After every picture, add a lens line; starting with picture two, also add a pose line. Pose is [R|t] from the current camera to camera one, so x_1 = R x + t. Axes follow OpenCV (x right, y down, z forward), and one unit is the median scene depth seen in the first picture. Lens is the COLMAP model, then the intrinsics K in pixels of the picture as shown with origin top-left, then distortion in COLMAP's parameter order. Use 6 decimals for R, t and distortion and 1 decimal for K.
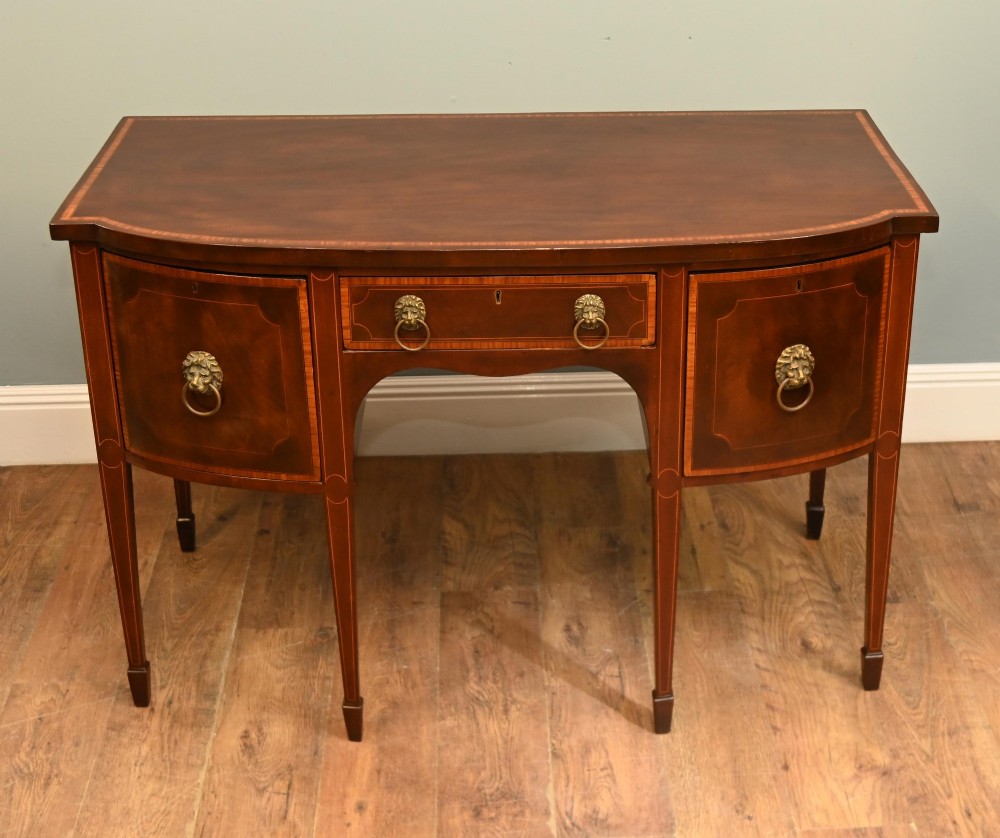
lens RADIAL K [[1645.3, 0, 584.7], [0, 1645.3, 320.2], [0, 0, 1]] dist [-0.090089, 0.000000]
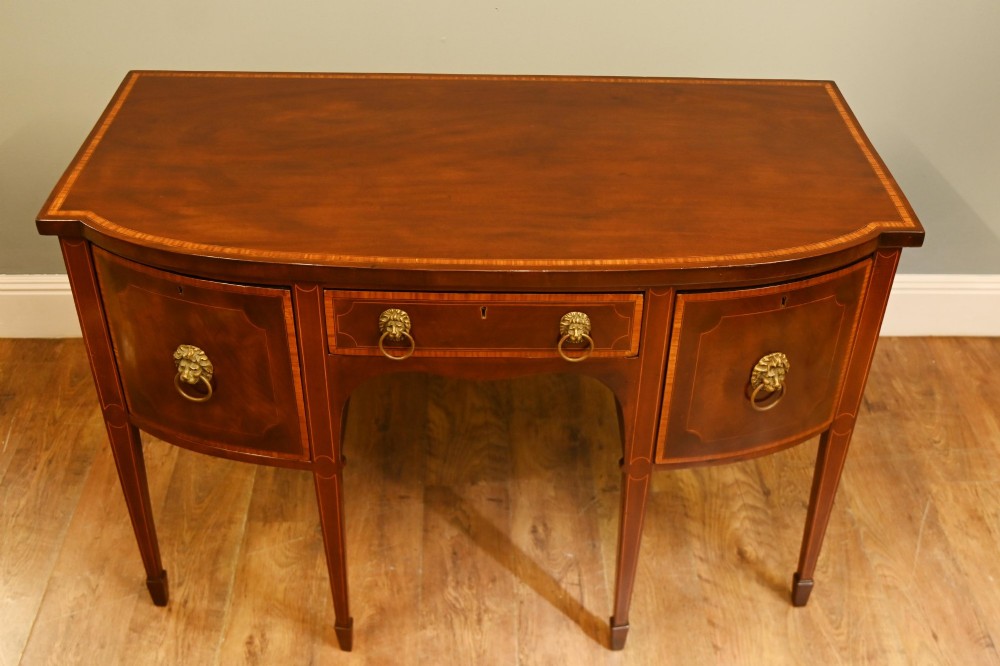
lens RADIAL K [[1105.6, 0, 512.5], [0, 1105.6, 300.2], [0, 0, 1]] dist [-0.084800, 0.000000]
pose [[0.999370, 0.033413, -0.011993, -0.024443], [-0.030380, 0.979725, 0.198029, -0.136894], [0.018367, -0.197539, 0.980123, 0.309257]]
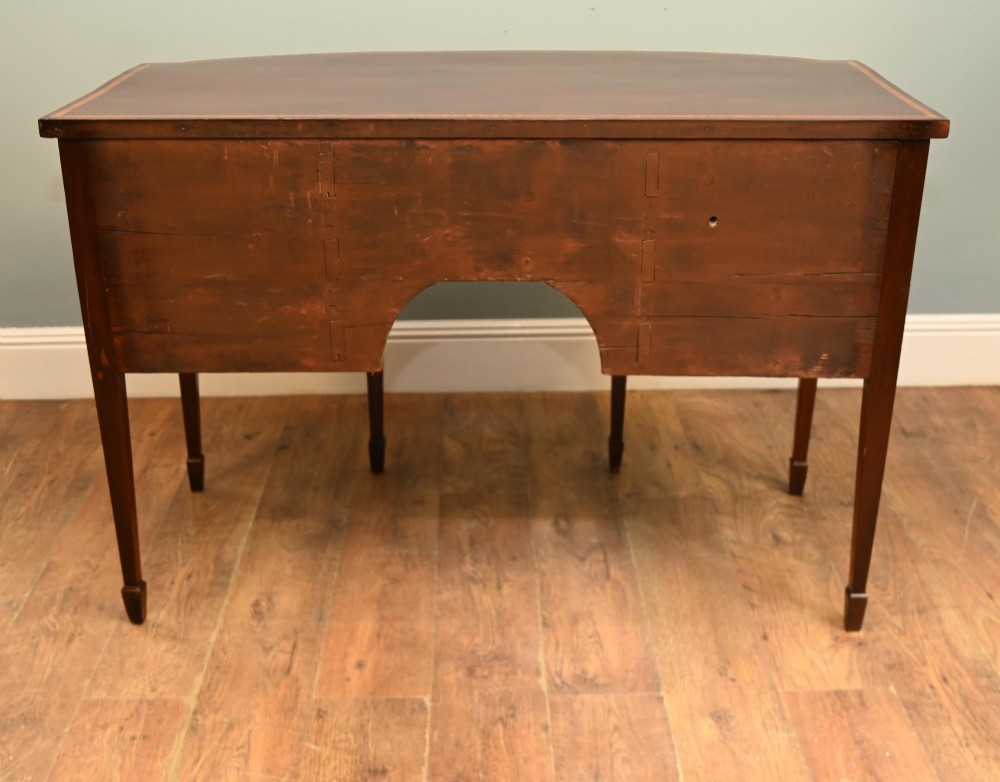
lens RADIAL K [[1236.1, 0, 489.8], [0, 1236.1, 386.9], [0, 0, 1]] dist [-0.092268, 0.000000]
pose [[0.998539, 0.004952, -0.053802, -0.011778], [-0.006374, 0.999634, -0.026288, 0.134341], [0.053652, 0.026593, 0.998206, 0.199157]]
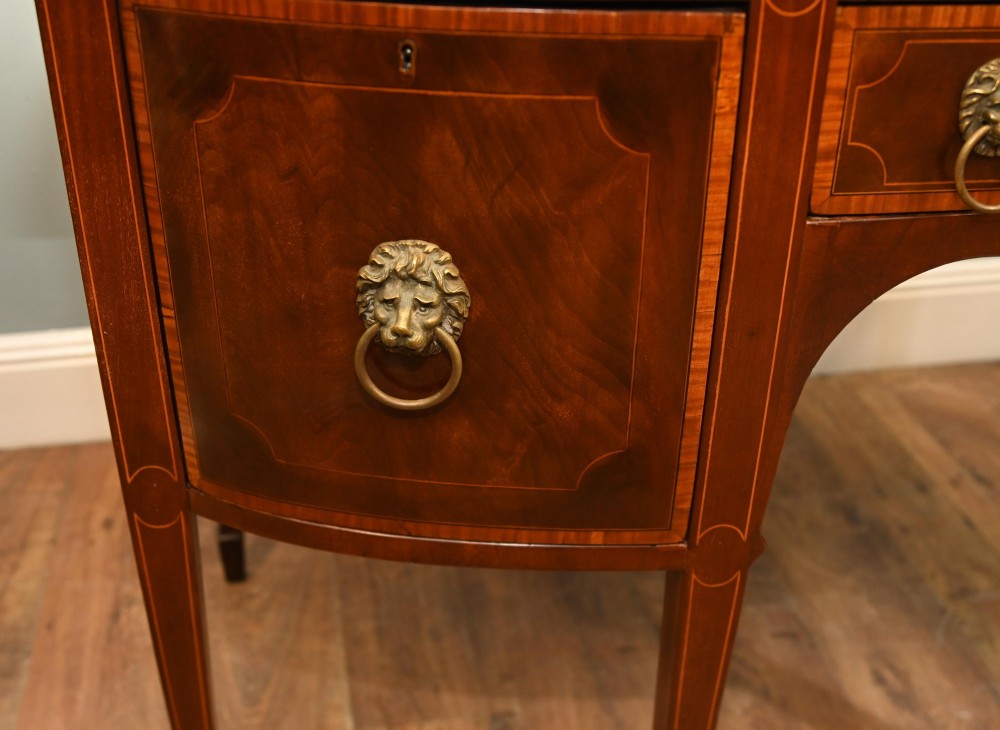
lens RADIAL K [[1119.6, 0, 451.8], [0, 1119.6, 354.3], [0, 0, 1]] dist [-0.085017, 0.000000]
pose [[0.995617, -0.056271, 0.074708, -0.223687], [0.049622, 0.994879, 0.088056, 0.020744], [-0.079280, -0.083963, 0.993310, 0.677442]]
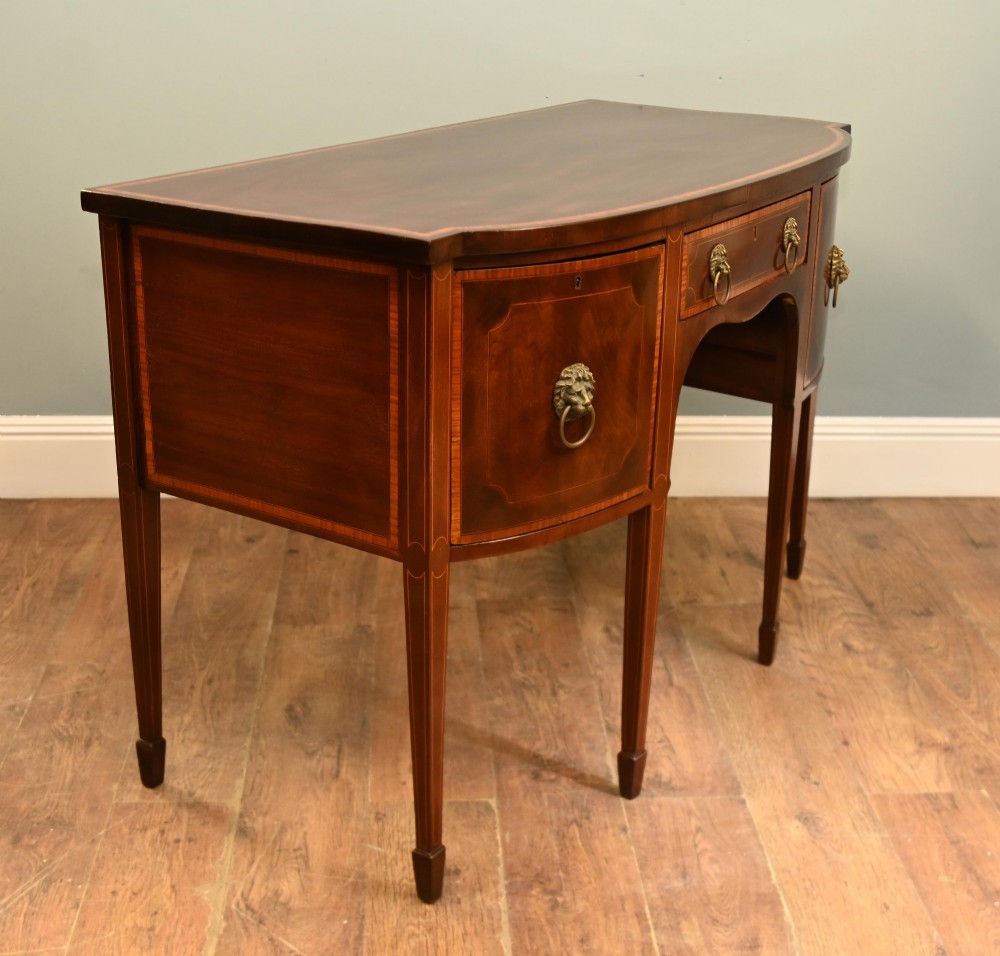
lens RADIAL K [[1509.8, 0, 506.8], [0, 1509.8, 481.0], [0, 0, 1]] dist [-0.099082, 0.000000]
pose [[0.999853, 0.016204, 0.005635, -0.087320], [-0.015782, 0.997542, -0.068269, 0.181179], [-0.006727, 0.068170, 0.997651, 0.094519]]
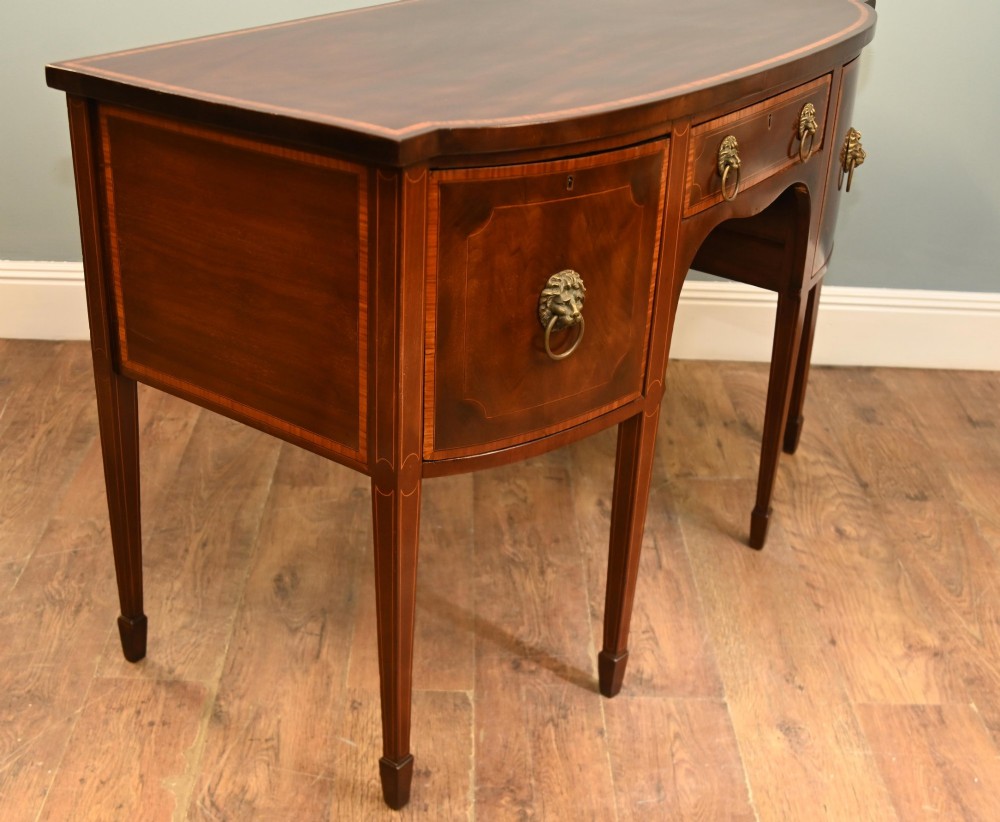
lens RADIAL K [[1299.7, 0, 447.7], [0, 1299.7, 411.1], [0, 0, 1]] dist [-0.092845, 0.000000]
pose [[0.996641, 0.055451, -0.060269, -0.065777], [-0.053434, 0.997973, 0.034573, 0.122936], [0.062064, -0.031237, 0.997583, 0.230241]]
